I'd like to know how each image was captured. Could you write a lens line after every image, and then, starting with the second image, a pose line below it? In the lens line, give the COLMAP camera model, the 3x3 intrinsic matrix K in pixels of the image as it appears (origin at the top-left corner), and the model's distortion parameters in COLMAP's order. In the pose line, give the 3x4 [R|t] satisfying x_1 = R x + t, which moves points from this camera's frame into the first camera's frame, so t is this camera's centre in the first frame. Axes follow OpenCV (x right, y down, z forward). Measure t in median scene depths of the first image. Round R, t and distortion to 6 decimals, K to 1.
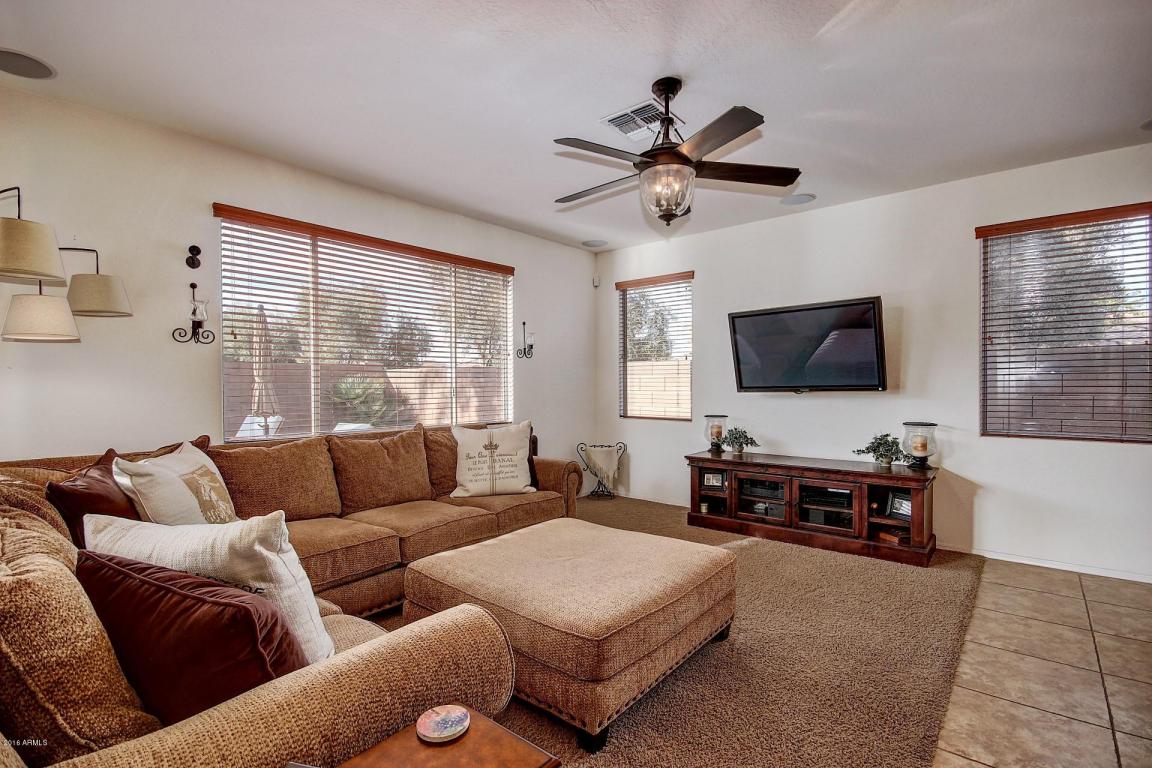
lens RADIAL K [[545.4, 0, 574.3], [0, 545.4, 386.8], [0, 0, 1]] dist [0.002928, 0.000110]
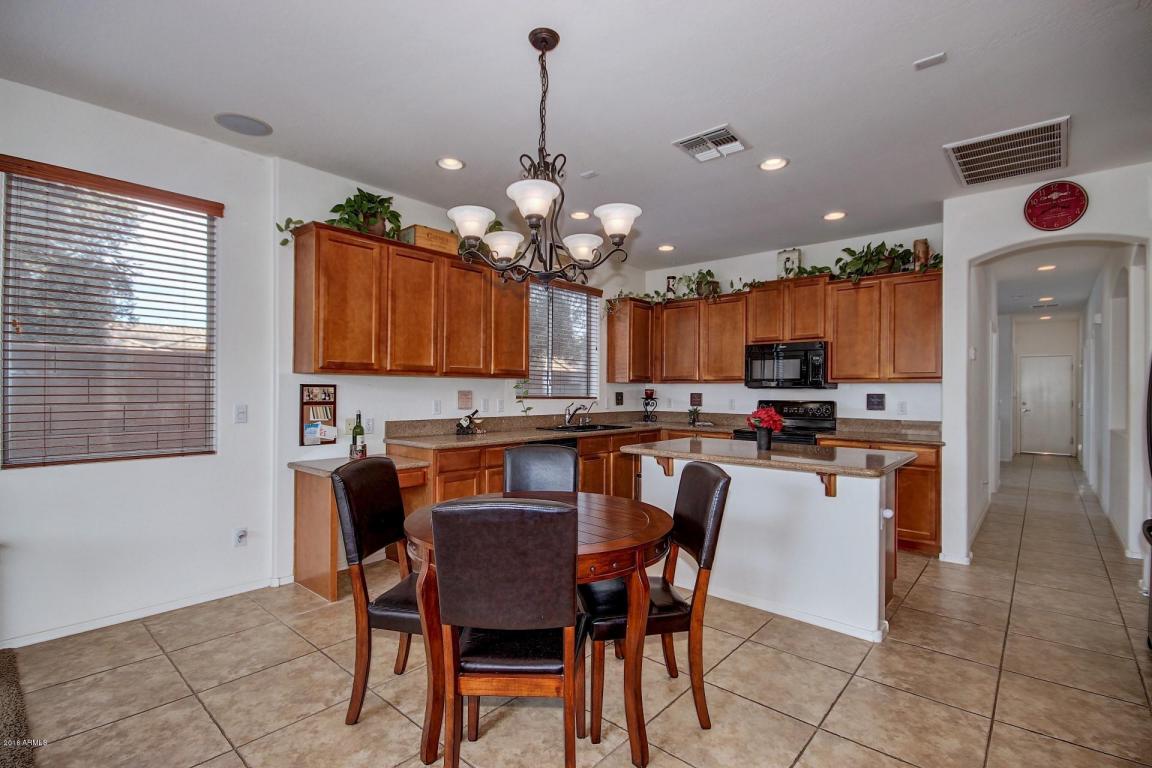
lens RADIAL K [[537.6, 0, 577.7], [0, 537.6, 389.0], [0, 0, 1]] dist [-0.010084, -0.001827]
pose [[0.012949, 0.003554, 0.999910, 0.120819], [0.004805, 0.999982, -0.003616, -0.003029], [-0.999905, 0.004851, 0.012932, 0.323898]]
